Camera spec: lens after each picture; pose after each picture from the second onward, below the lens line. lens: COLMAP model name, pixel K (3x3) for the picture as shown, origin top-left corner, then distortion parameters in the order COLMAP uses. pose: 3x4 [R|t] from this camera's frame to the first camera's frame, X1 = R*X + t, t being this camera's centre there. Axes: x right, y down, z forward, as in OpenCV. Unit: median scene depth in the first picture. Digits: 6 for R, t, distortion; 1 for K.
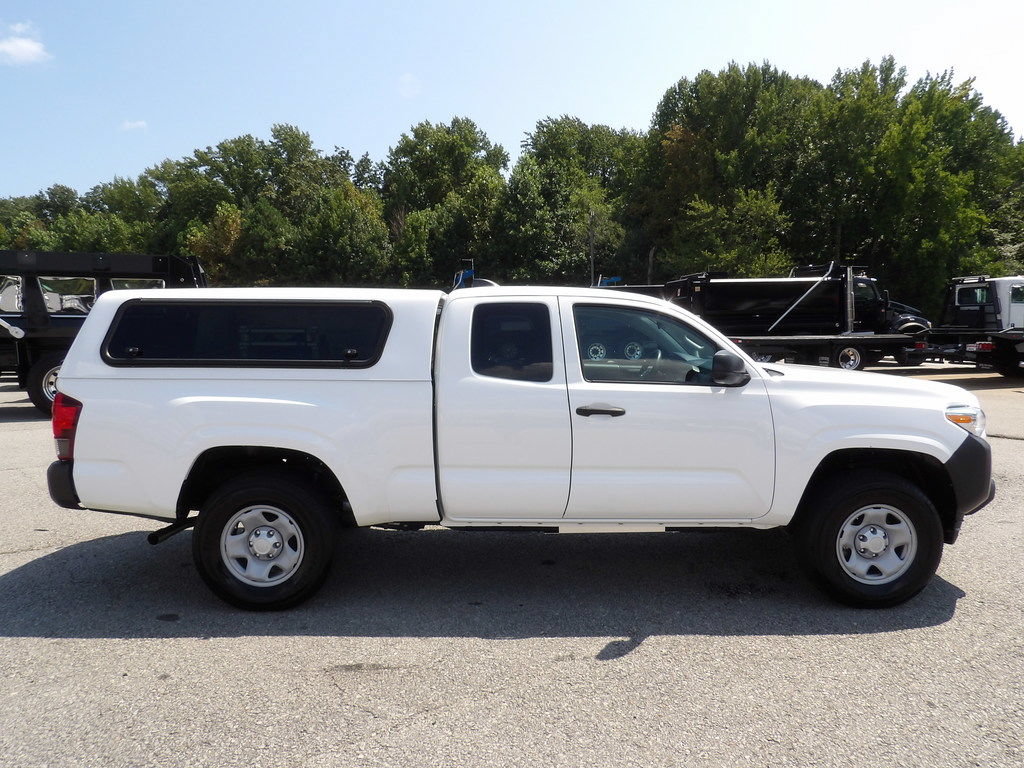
lens RADIAL K [[732.9, 0, 515.8], [0, 732.9, 389.9], [0, 0, 1]] dist [-0.033687, 0.043267]
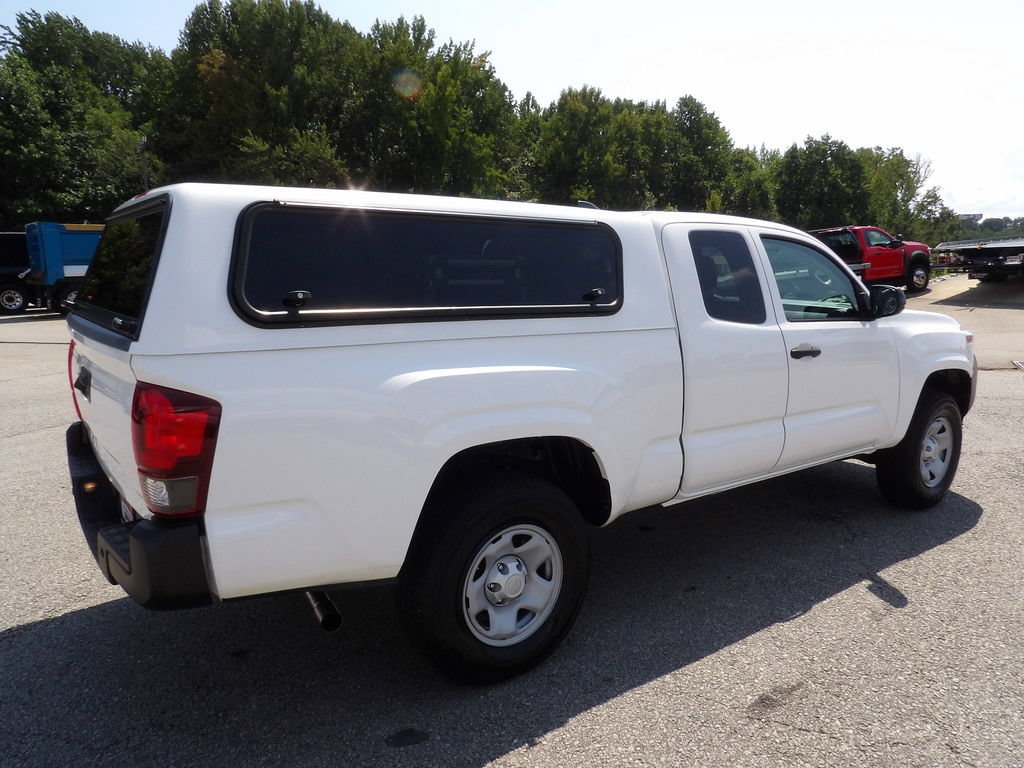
lens RADIAL K [[732.9, 0, 517.5], [0, 732.9, 388.4], [0, 0, 1]] dist [-0.033687, 0.043267]
pose [[0.809855, -0.093179, 0.579182, -0.043921], [0.052078, 0.994826, 0.087228, -0.001520], [-0.584314, -0.040479, 0.810518, 0.028141]]
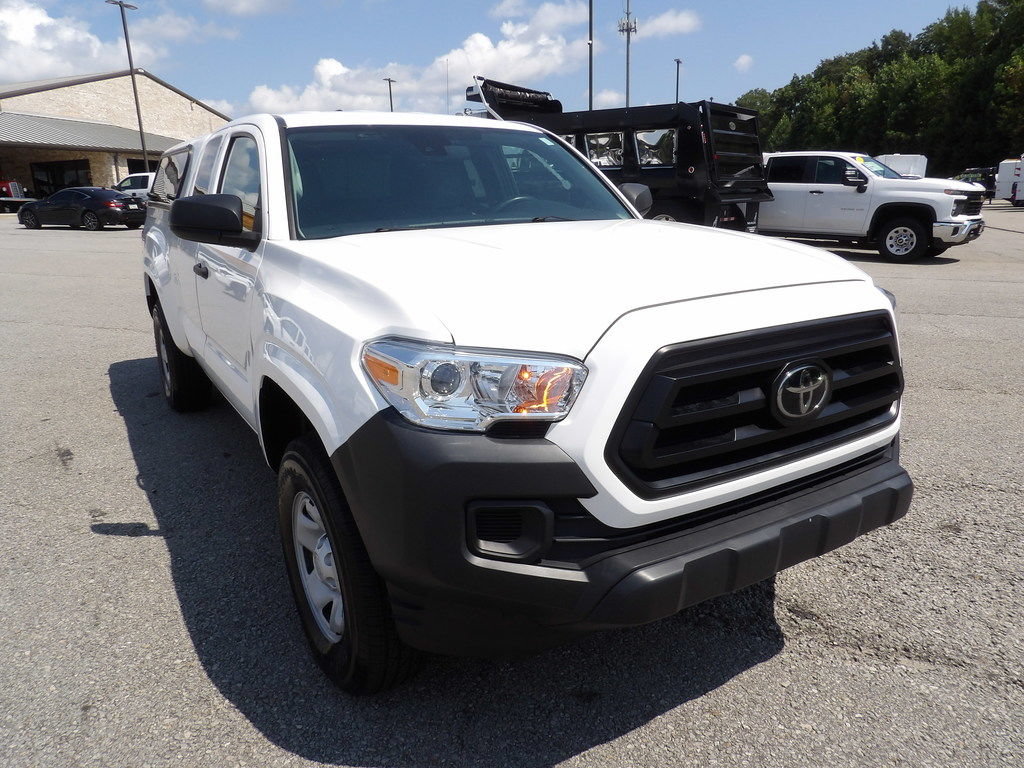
lens RADIAL K [[732.9, 0, 513.1], [0, 732.9, 382.9], [0, 0, 1]] dist [-0.033687, 0.043267]
pose [[0.512169, 0.214481, -0.831673, 0.061198], [-0.057908, 0.974738, 0.215714, -0.002736], [0.856930, -0.062322, 0.511651, 0.053076]]
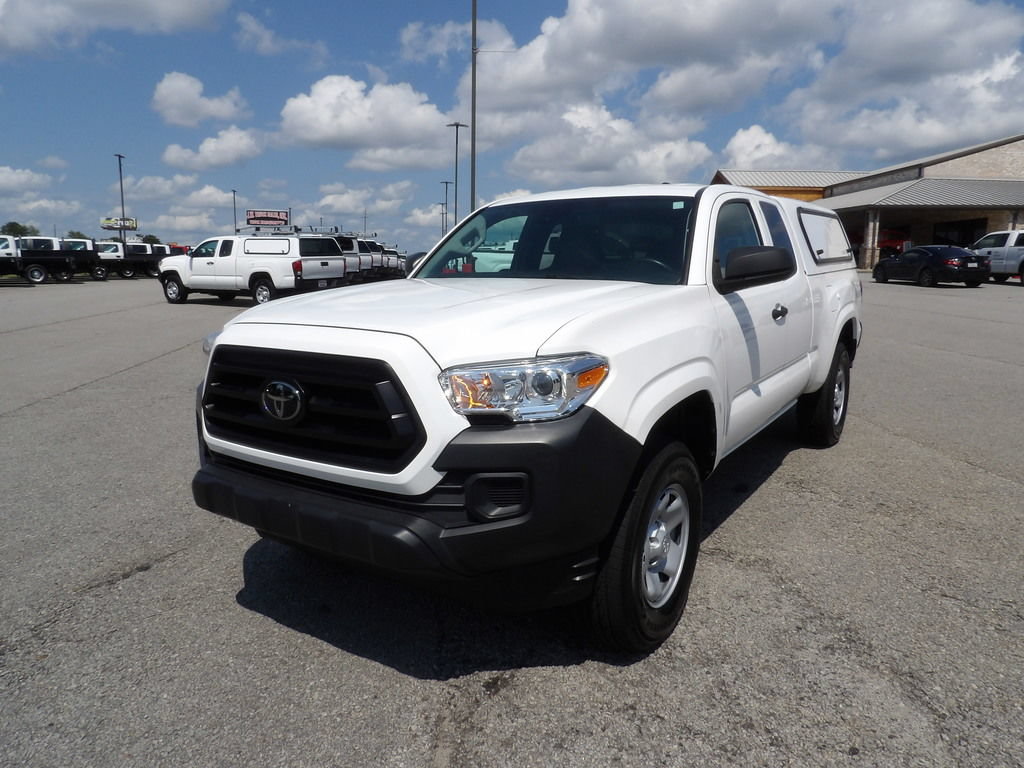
lens RADIAL K [[732.9, 0, 516.1], [0, 732.9, 383.9], [0, 0, 1]] dist [-0.033687, 0.043267]
pose [[-0.564488, 0.146076, -0.812413, 0.066978], [-0.064383, 0.973427, 0.219762, -0.006682], [0.822927, 0.176359, -0.540083, 0.104396]]
